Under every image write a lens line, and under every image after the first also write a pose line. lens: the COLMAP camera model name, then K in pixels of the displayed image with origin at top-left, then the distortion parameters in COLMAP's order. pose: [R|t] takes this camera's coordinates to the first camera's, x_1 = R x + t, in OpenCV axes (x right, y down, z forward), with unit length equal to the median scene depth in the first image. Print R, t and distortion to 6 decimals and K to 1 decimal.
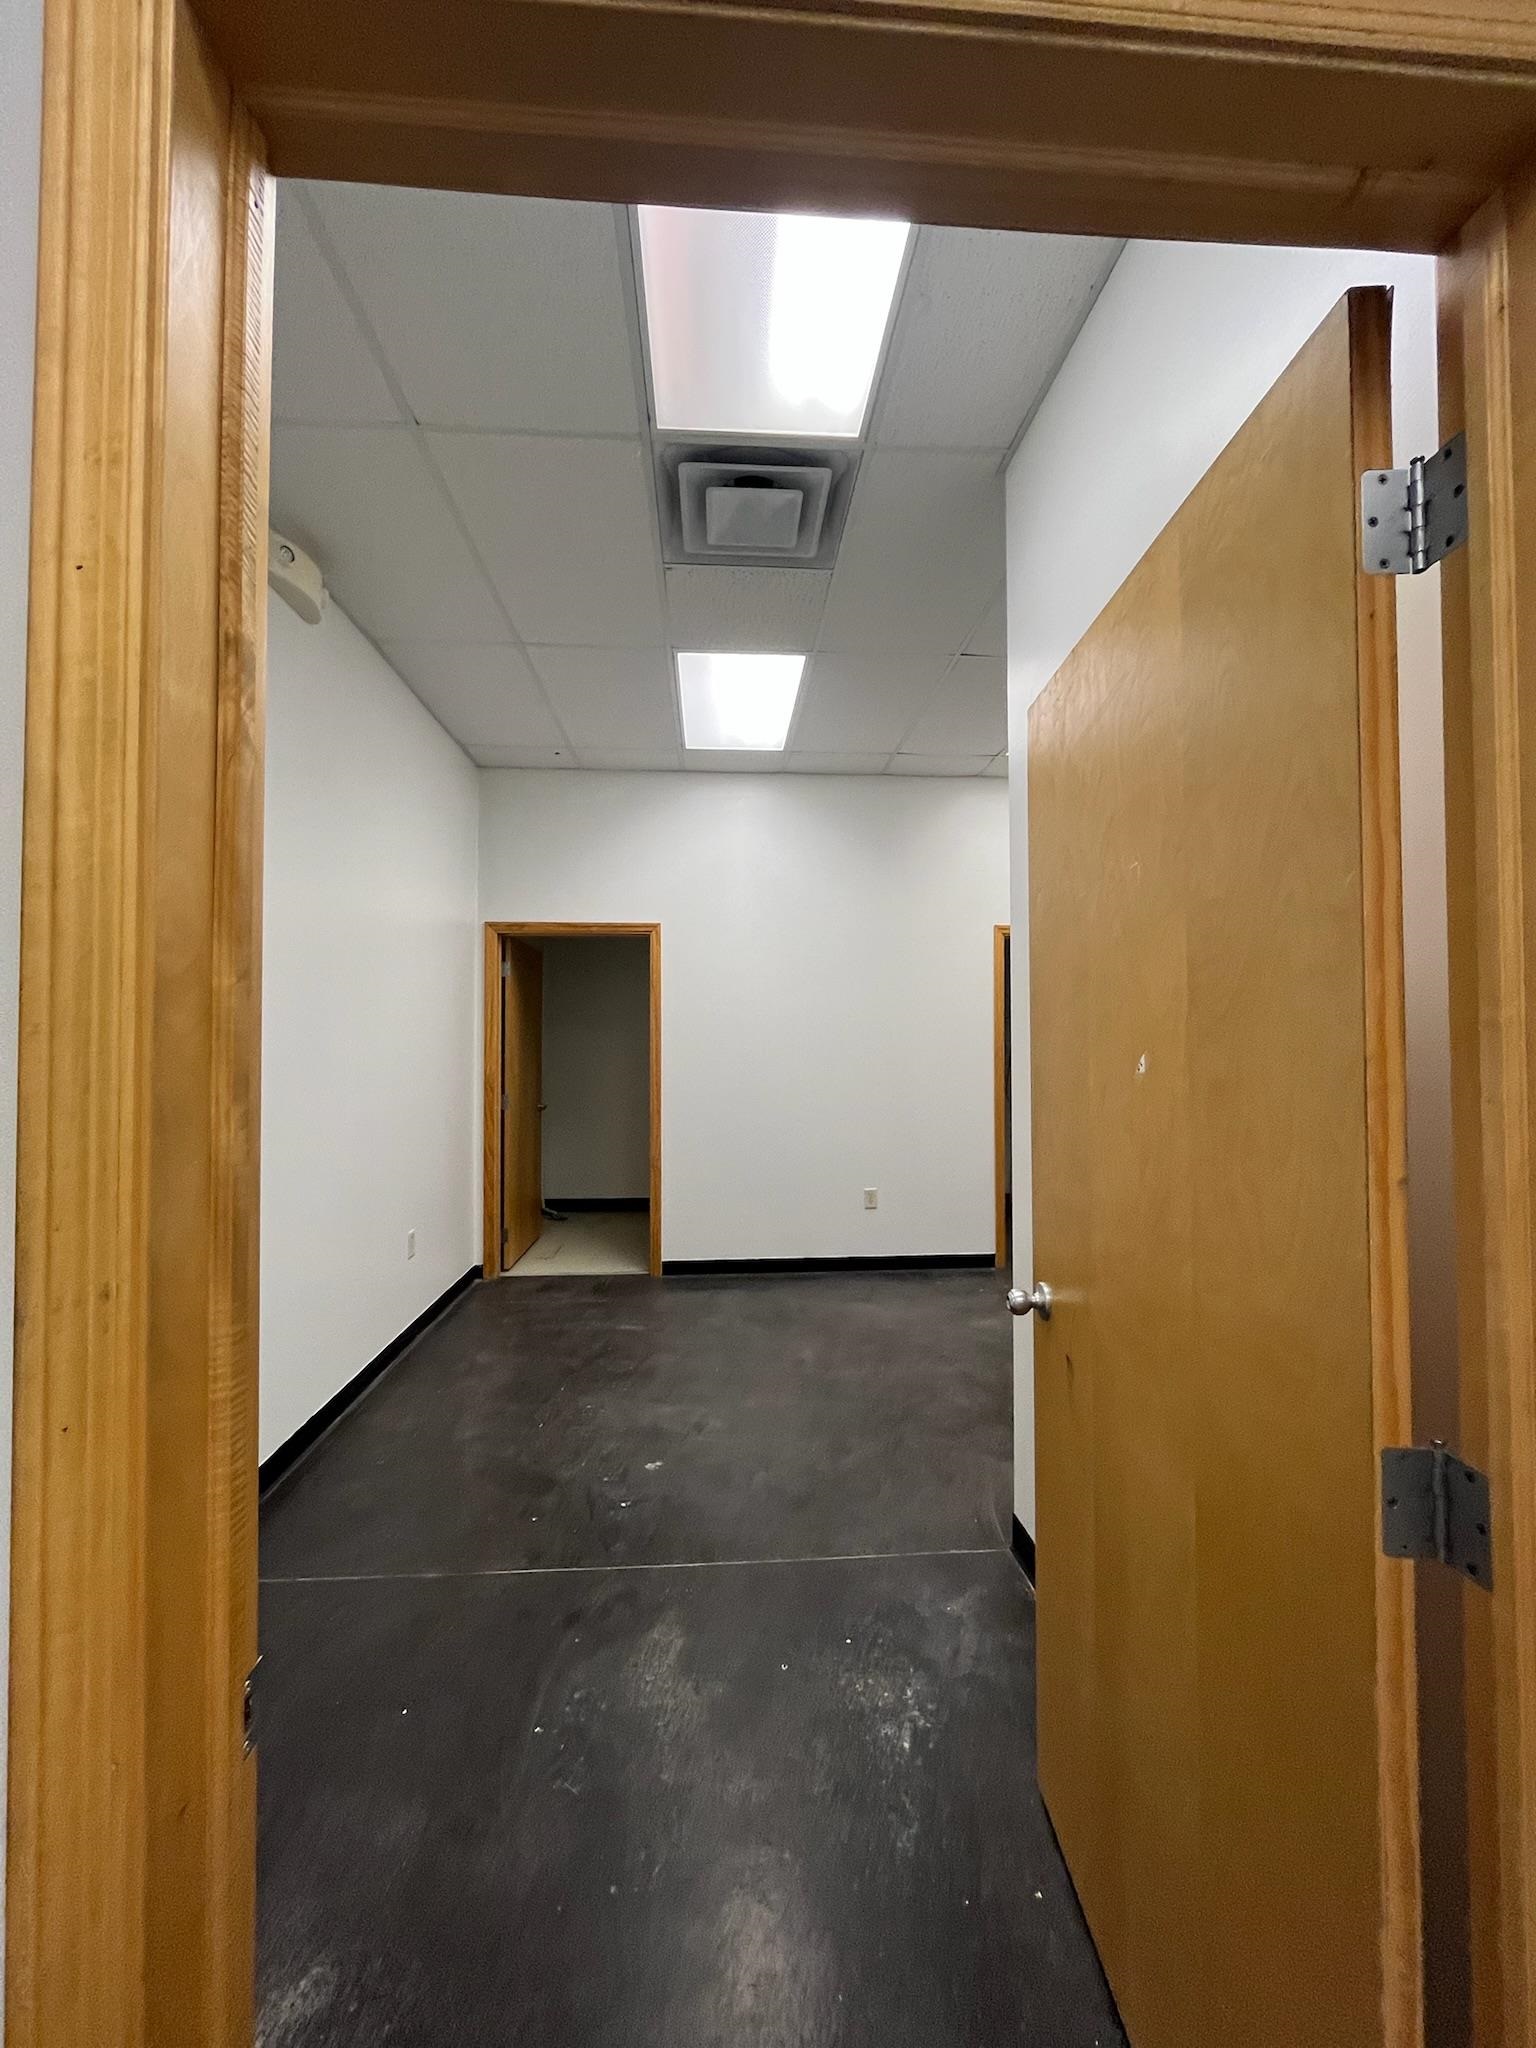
lens RADIAL K [[826.7, 0, 768.0], [0, 826.7, 1024.0], [0, 0, 1]] dist [-0.000380, 0.000187]
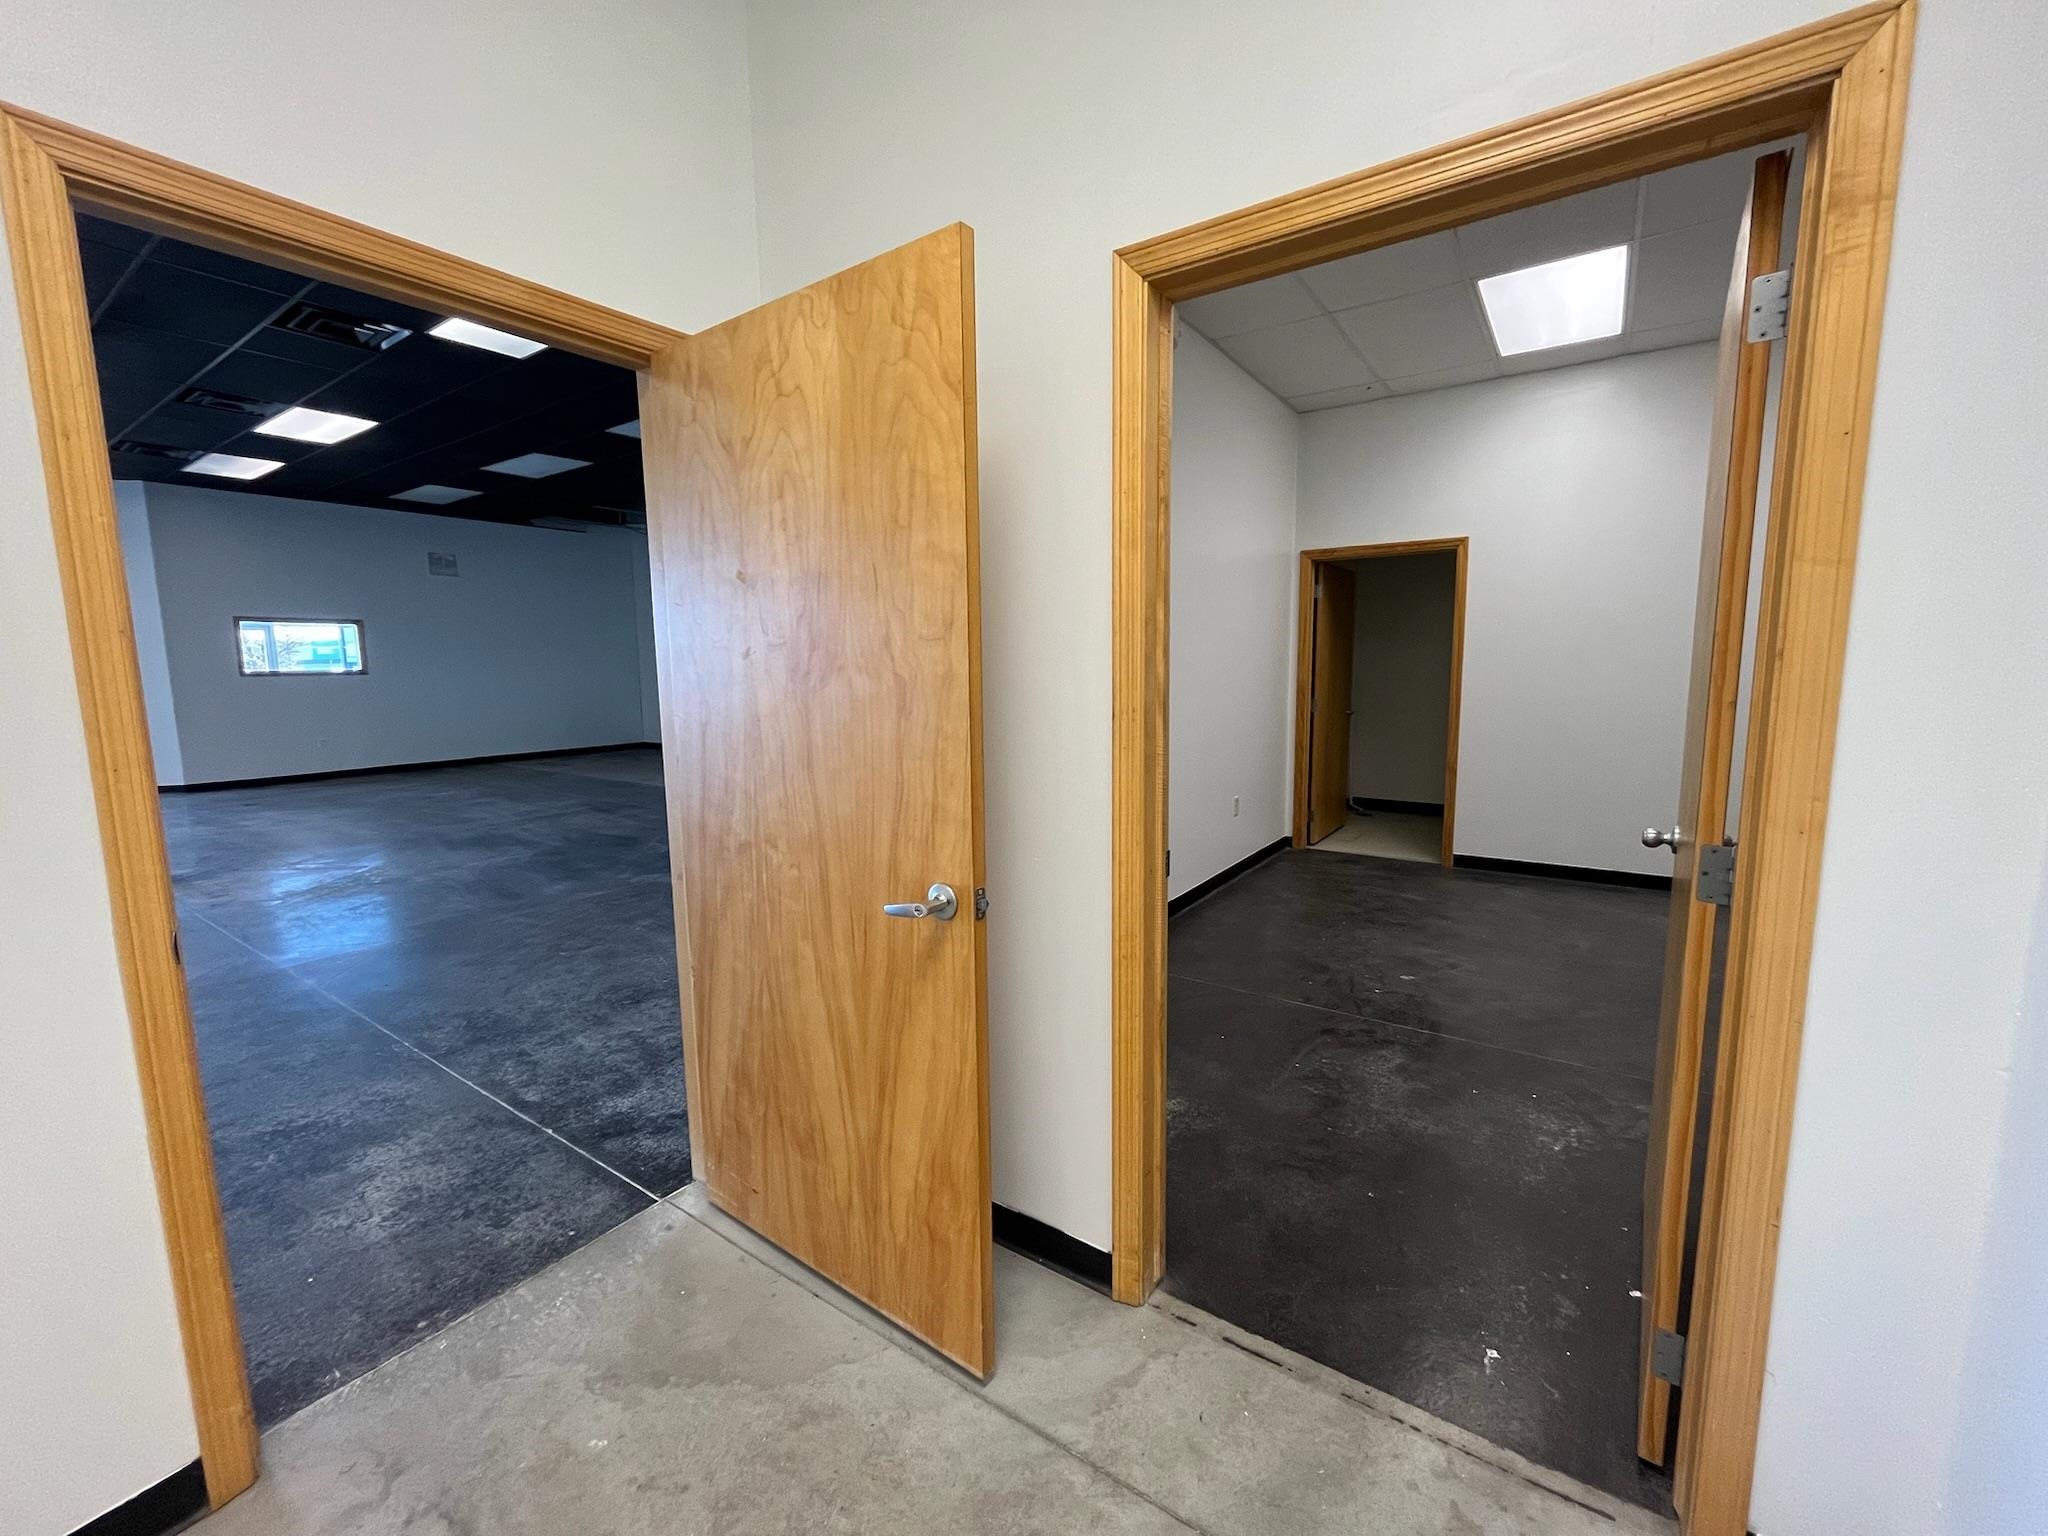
lens RADIAL K [[826.7, 0, 1028.8], [0, 826.7, 763.6], [0, 0, 1]] dist [-0.000380, 0.000187]
pose [[0.787646, 0.067816, -0.612385, 0.104047], [0.021382, 0.990317, 0.137170, 0.006566], [0.615758, -0.121135, 0.778568, -0.209735]]
